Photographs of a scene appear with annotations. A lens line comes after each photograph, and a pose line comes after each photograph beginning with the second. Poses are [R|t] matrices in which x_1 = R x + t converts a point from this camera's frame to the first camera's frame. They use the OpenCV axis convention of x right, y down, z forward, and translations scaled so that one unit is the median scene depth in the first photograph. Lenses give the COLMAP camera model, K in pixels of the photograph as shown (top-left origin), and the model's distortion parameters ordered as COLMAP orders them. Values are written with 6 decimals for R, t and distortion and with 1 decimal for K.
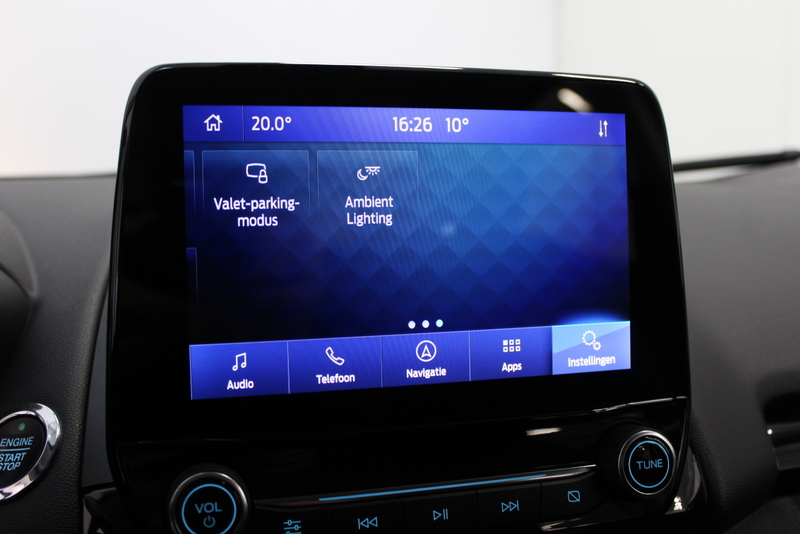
lens RADIAL K [[793.3, 0, 400.8], [0, 793.3, 247.7], [0, 0, 1]] dist [-0.158642, 0.156338]
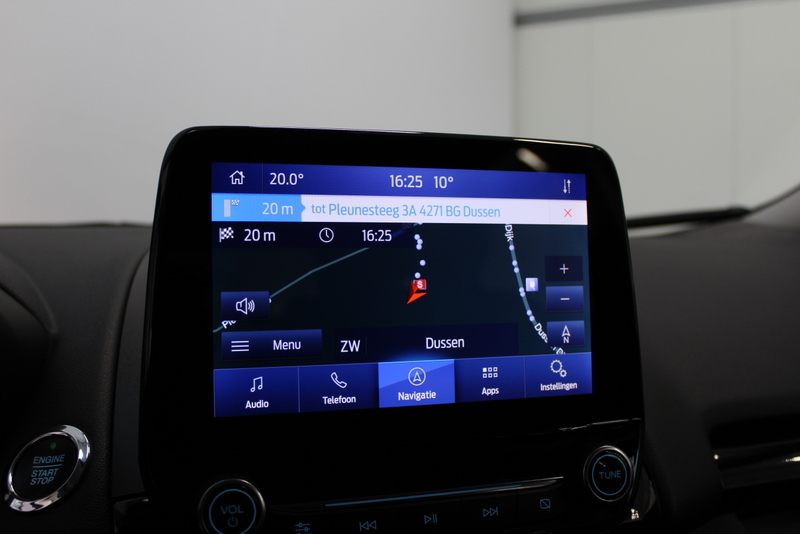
lens RADIAL K [[793.3, 0, 400.8], [0, 793.3, 247.7], [0, 0, 1]] dist [-0.158642, 0.156338]
pose [[0.998576, 0.007360, 0.052843, -0.053714], [-0.003545, 0.997405, -0.071913, 0.026142], [-0.053235, 0.071623, 0.996010, -0.160064]]
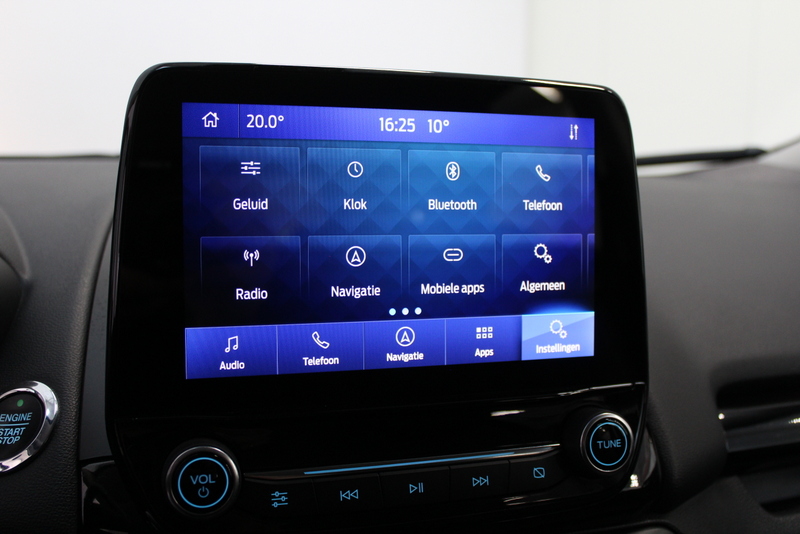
lens RADIAL K [[793.3, 0, 400.8], [0, 793.3, 247.7], [0, 0, 1]] dist [-0.158642, 0.156338]
pose [[0.998905, 0.019079, 0.042715, -0.022190], [-0.019987, 0.999581, 0.020930, -0.012322], [-0.042298, -0.021760, 0.998868, -0.071076]]
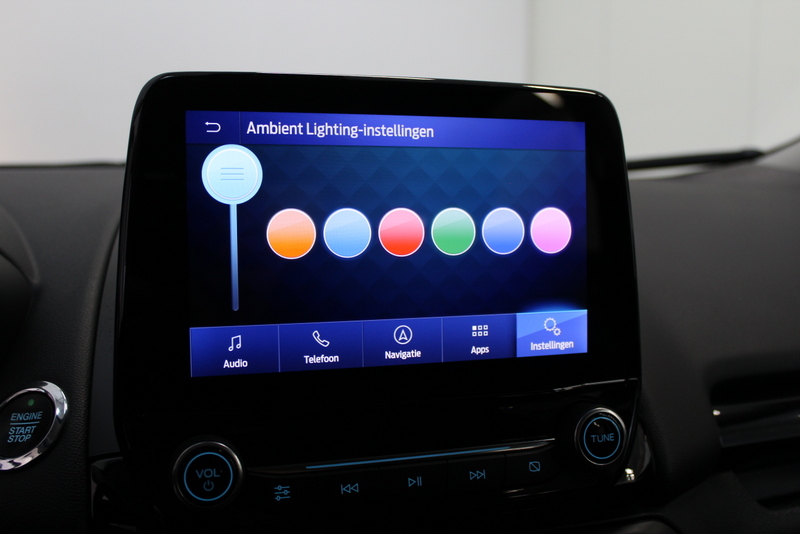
lens RADIAL K [[793.3, 0, 400.8], [0, 793.3, 247.7], [0, 0, 1]] dist [-0.158642, 0.156338]
pose [[0.999281, 0.010186, 0.036530, -0.012847], [-0.010668, 0.999858, 0.013037, -0.005827], [-0.036392, -0.013417, 0.999248, -0.106779]]
